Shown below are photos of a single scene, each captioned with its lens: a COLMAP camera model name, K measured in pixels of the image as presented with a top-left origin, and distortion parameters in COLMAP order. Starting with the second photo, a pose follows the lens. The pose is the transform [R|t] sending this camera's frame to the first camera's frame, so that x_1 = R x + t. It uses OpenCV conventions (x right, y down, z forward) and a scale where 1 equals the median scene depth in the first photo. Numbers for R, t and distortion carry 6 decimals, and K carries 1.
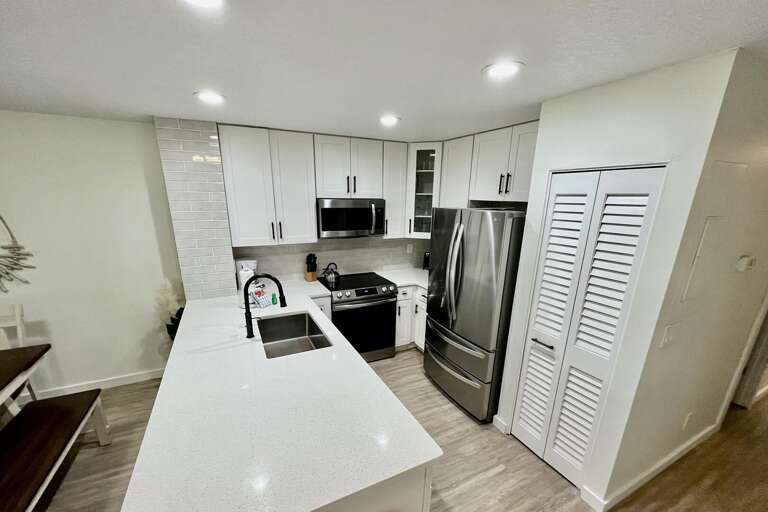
lens RADIAL K [[304.4, 0, 377.3], [0, 304.4, 284.0], [0, 0, 1]] dist [-0.003370, 0.000409]
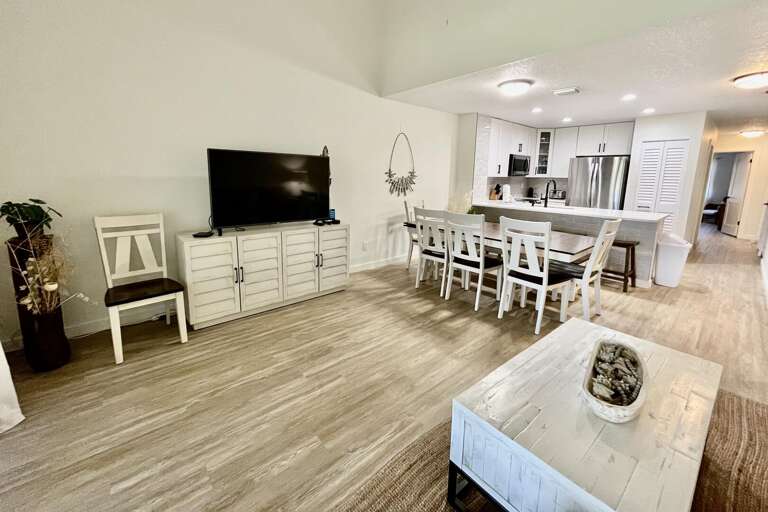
lens RADIAL K [[304.4, 0, 376.2], [0, 304.4, 222.2], [0, 0, 1]] dist [-0.003370, 0.000409]
pose [[0.969425, -0.034802, 0.242907, -1.436879], [0.064300, 0.991330, -0.114589, 0.302717], [-0.236813, 0.126705, 0.963258, -0.584277]]
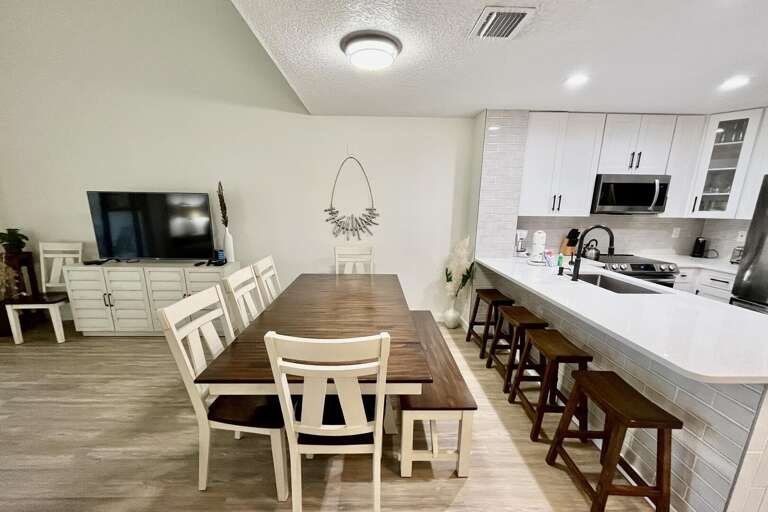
lens RADIAL K [[304.4, 0, 381.1], [0, 304.4, 273.7], [0, 0, 1]] dist [-0.003370, 0.000409]
pose [[0.912222, 0.088231, -0.400082, -0.408980], [-0.114194, 0.992592, -0.041474, 0.181625], [0.393460, 0.083521, 0.915540, -0.222408]]
